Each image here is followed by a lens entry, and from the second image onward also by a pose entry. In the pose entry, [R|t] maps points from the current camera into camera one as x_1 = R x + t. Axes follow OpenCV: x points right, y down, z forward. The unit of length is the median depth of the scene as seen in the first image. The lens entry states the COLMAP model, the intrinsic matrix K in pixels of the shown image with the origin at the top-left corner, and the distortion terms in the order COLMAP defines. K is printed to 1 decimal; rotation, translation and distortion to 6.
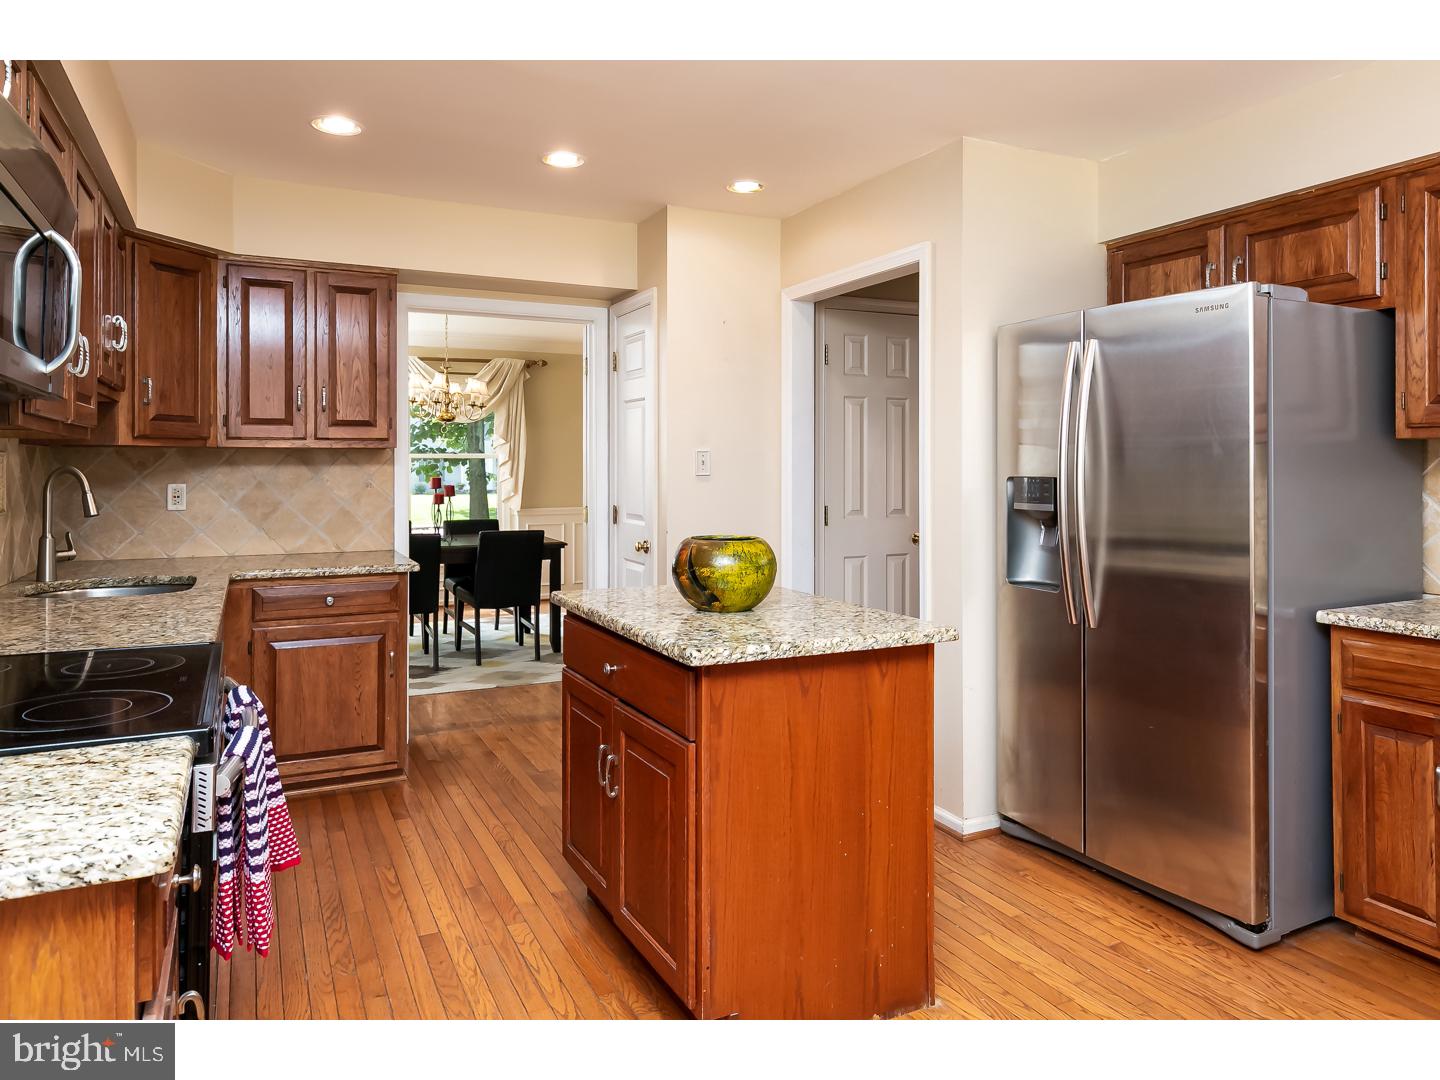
lens RADIAL K [[959.6, 0, 720.9], [0, 959.6, 460.8], [0, 0, 1]] dist [0.000528, 0.000200]
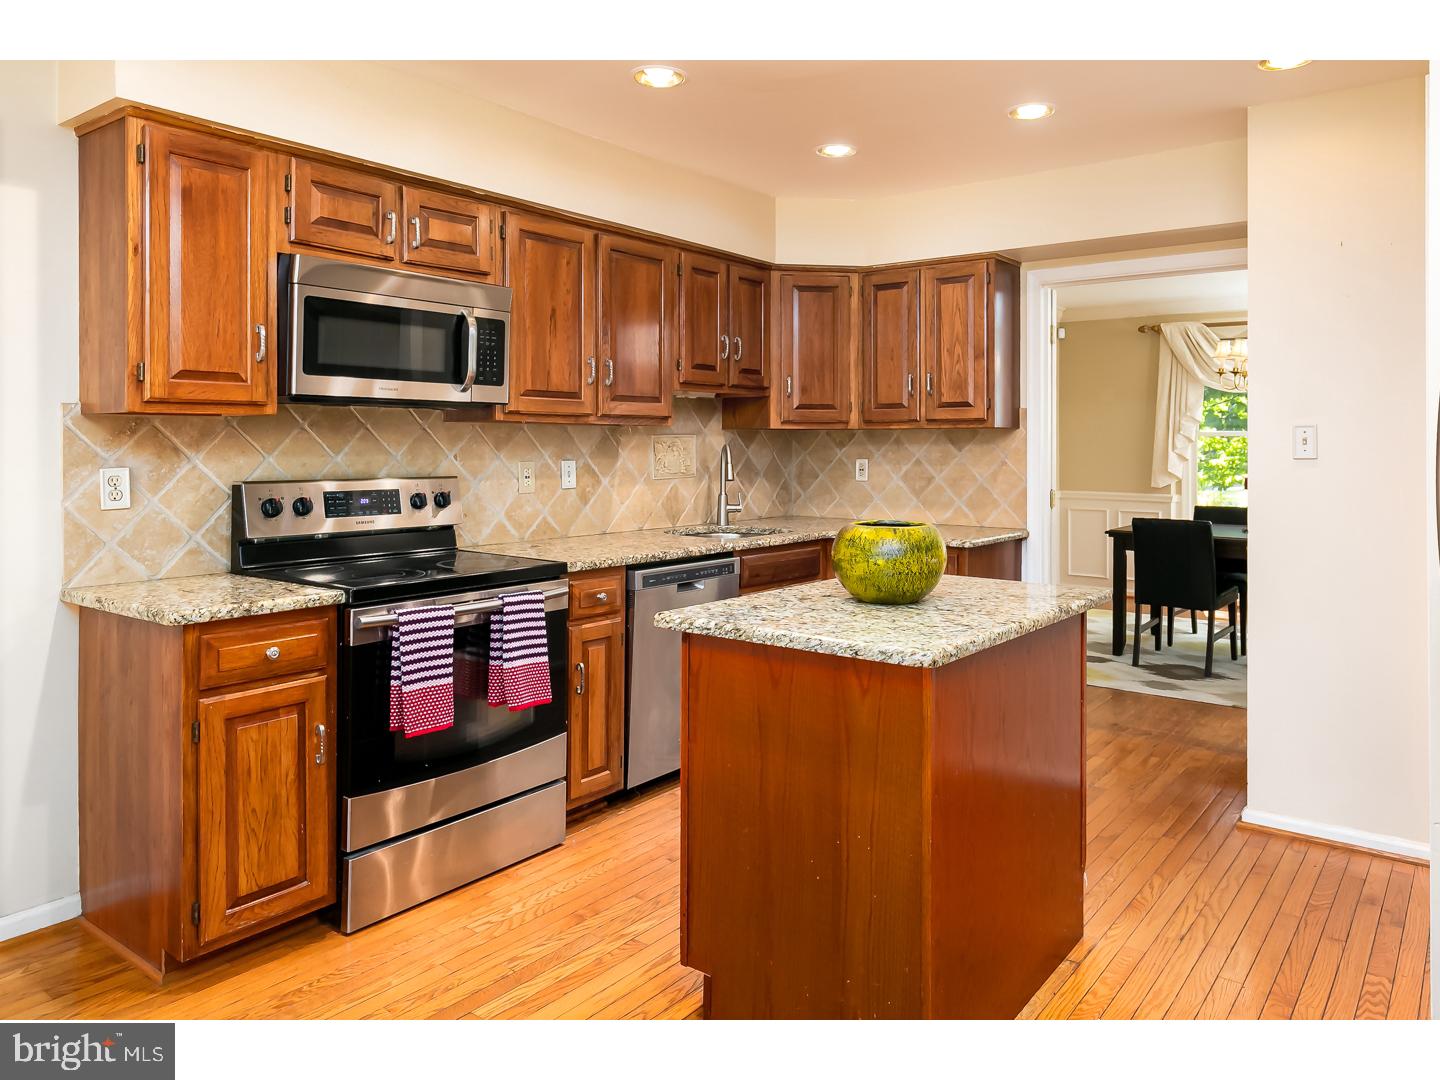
lens RADIAL K [[1013.0, 0, 725.3], [0, 1013.0, 444.1], [0, 0, 1]] dist [0.003415, -0.000088]
pose [[0.442154, 0.000495, -0.896939, 0.512483], [0.003092, 0.999993, 0.002077, 0.001673], [0.896934, -0.003692, 0.442149, 0.275683]]
